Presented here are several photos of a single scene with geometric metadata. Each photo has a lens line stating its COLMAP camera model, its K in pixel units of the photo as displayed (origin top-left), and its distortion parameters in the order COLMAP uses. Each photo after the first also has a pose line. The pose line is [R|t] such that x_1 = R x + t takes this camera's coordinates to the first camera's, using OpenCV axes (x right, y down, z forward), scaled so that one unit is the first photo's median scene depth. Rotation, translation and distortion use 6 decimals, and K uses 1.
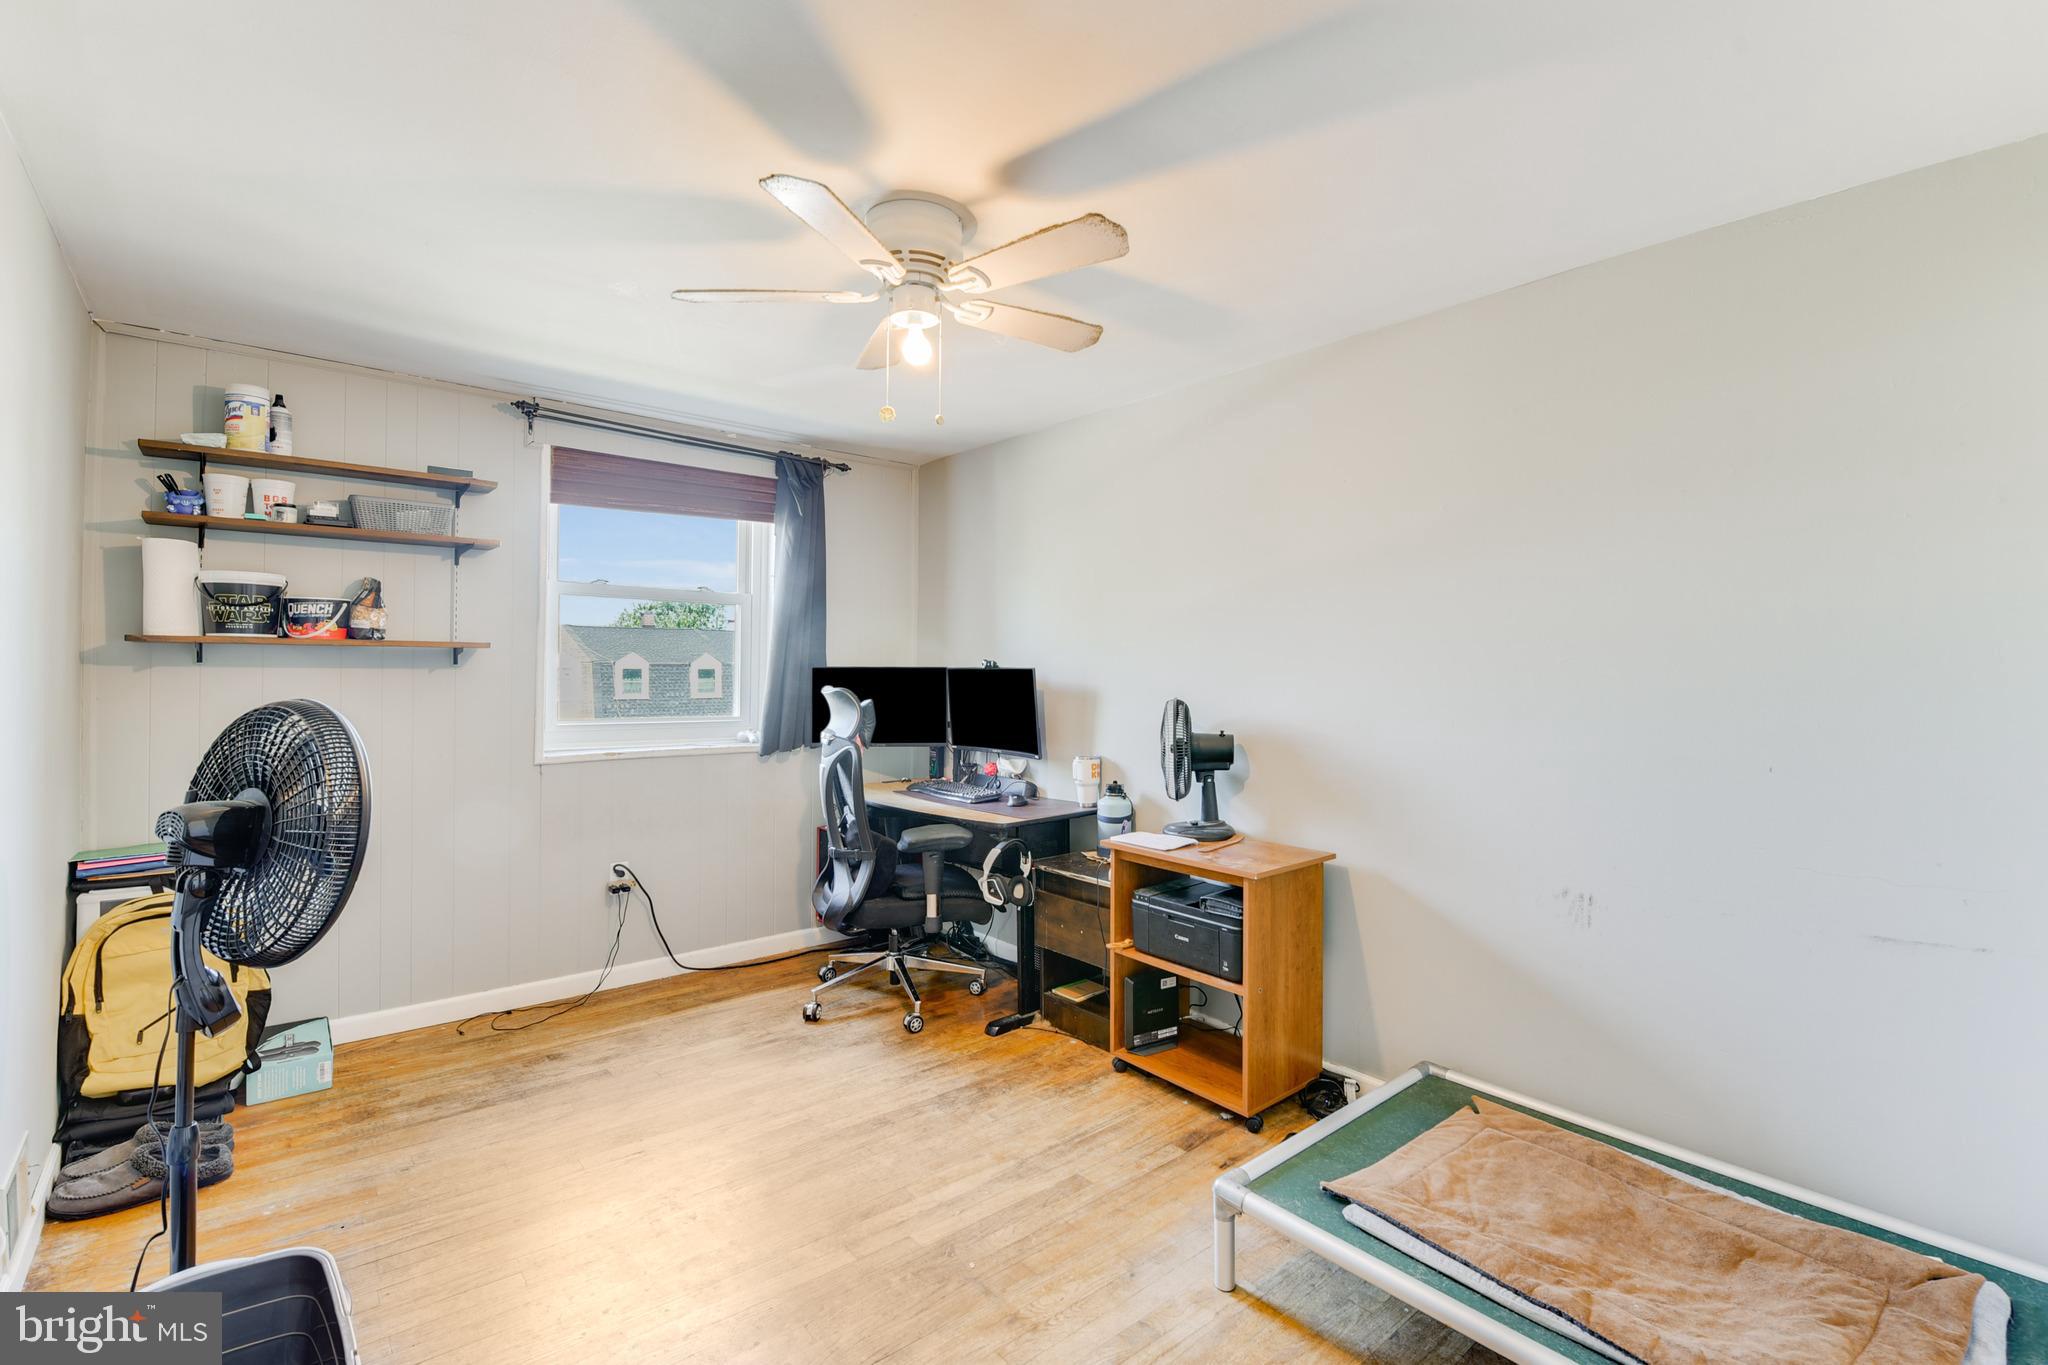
lens RADIAL K [[914.9, 0, 1019.8], [0, 914.9, 677.8], [0, 0, 1]] dist [-0.002492, -0.000794]
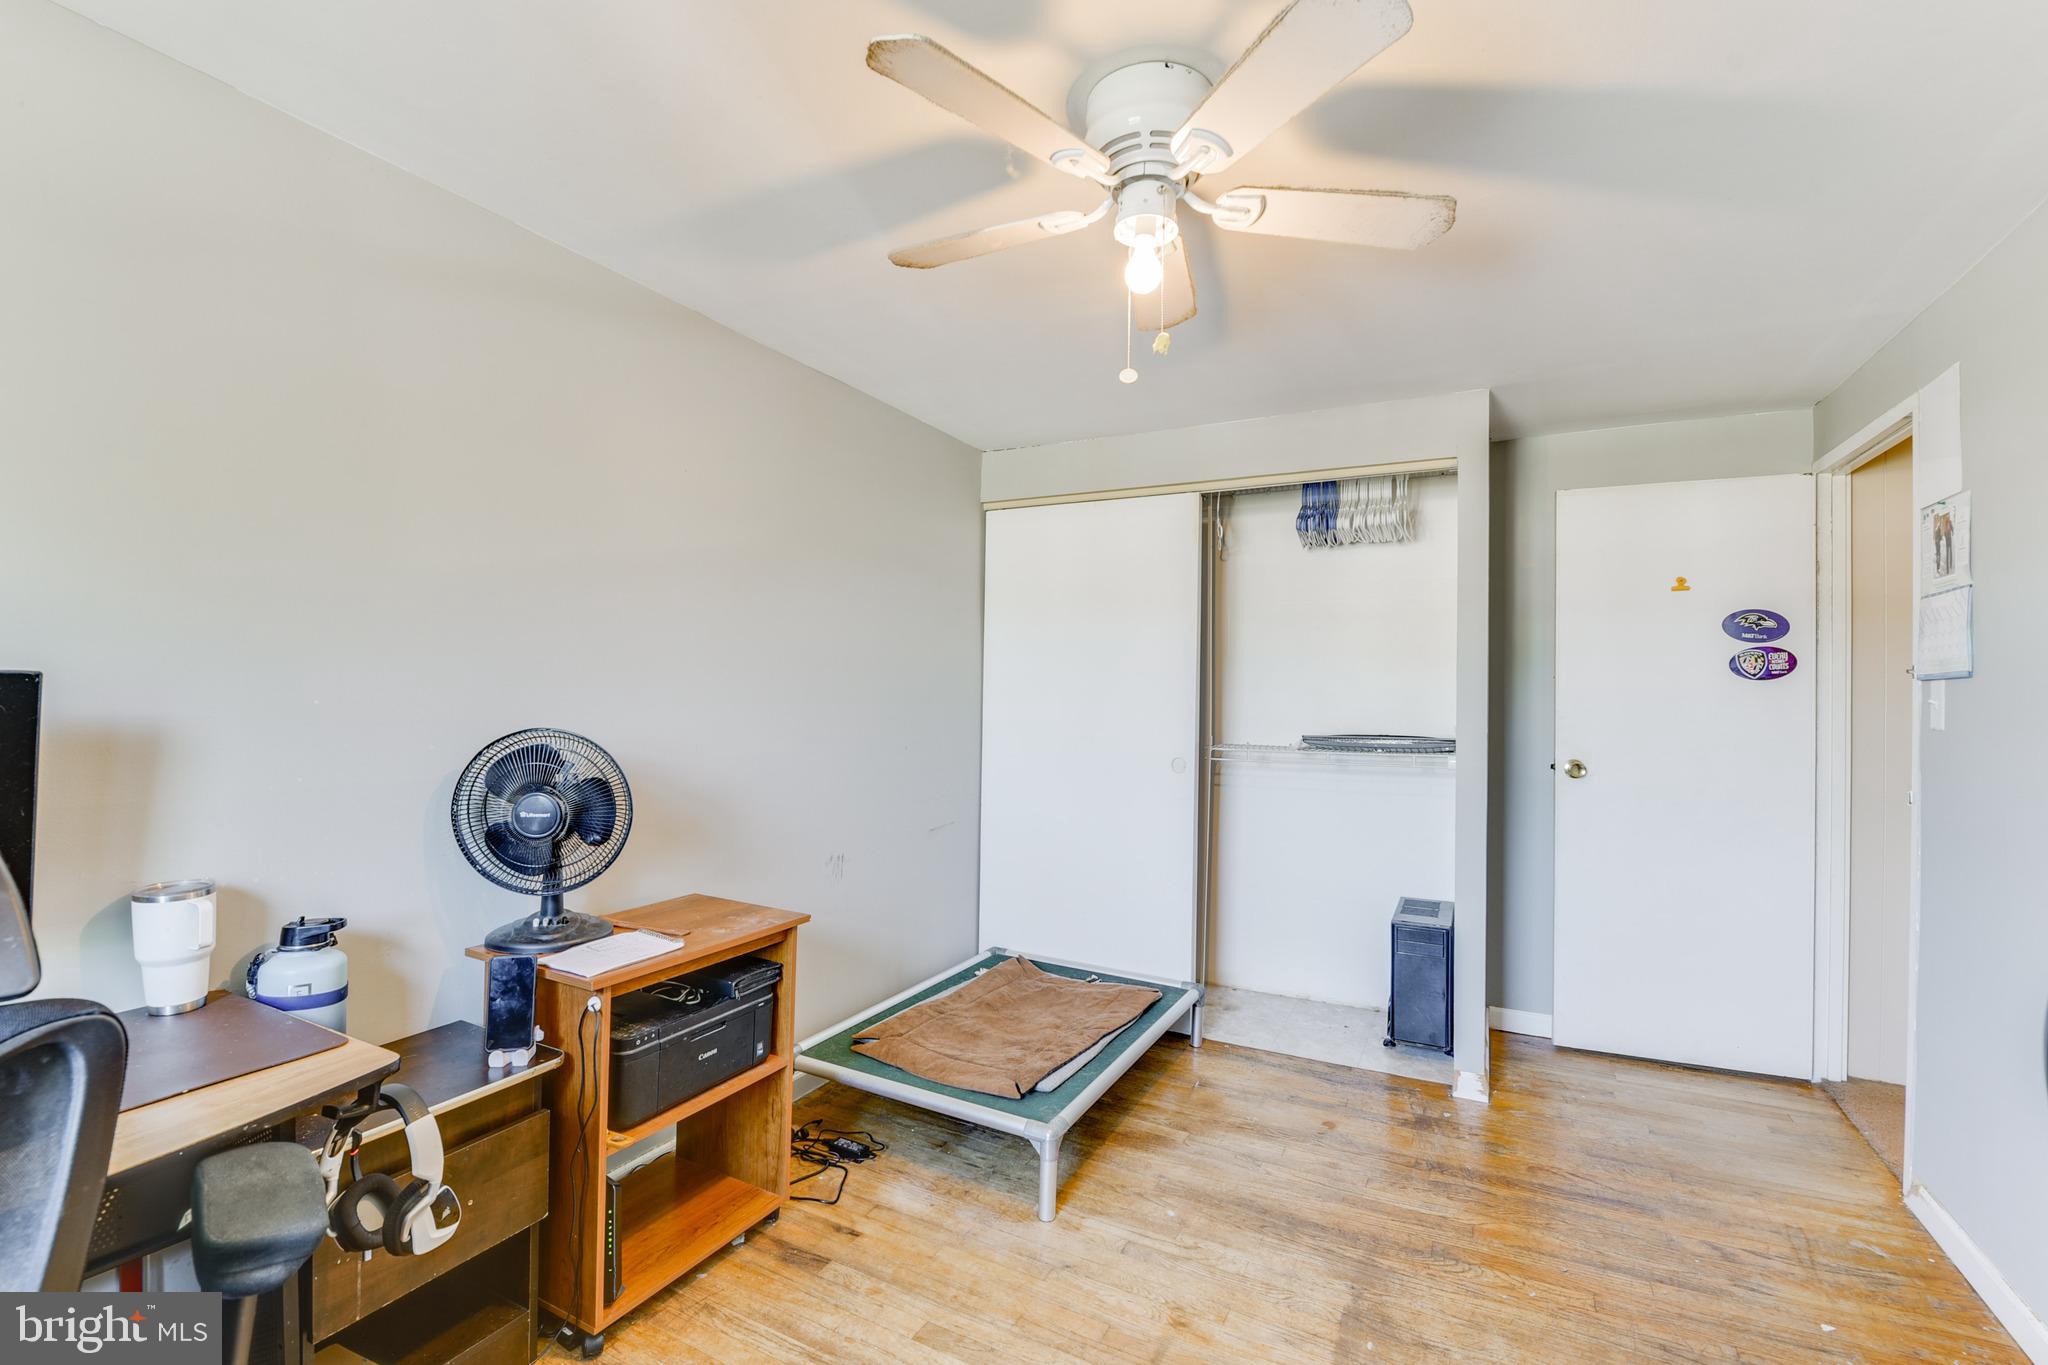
lens RADIAL K [[914.9, 0, 1019.8], [0, 914.9, 677.8], [0, 0, 1]] dist [-0.002492, -0.000794]
pose [[-0.395594, -0.000764, 0.918425, -0.631626], [-0.016279, 0.999848, -0.006180, -0.017633], [-0.918281, -0.017396, -0.395546, 1.129680]]
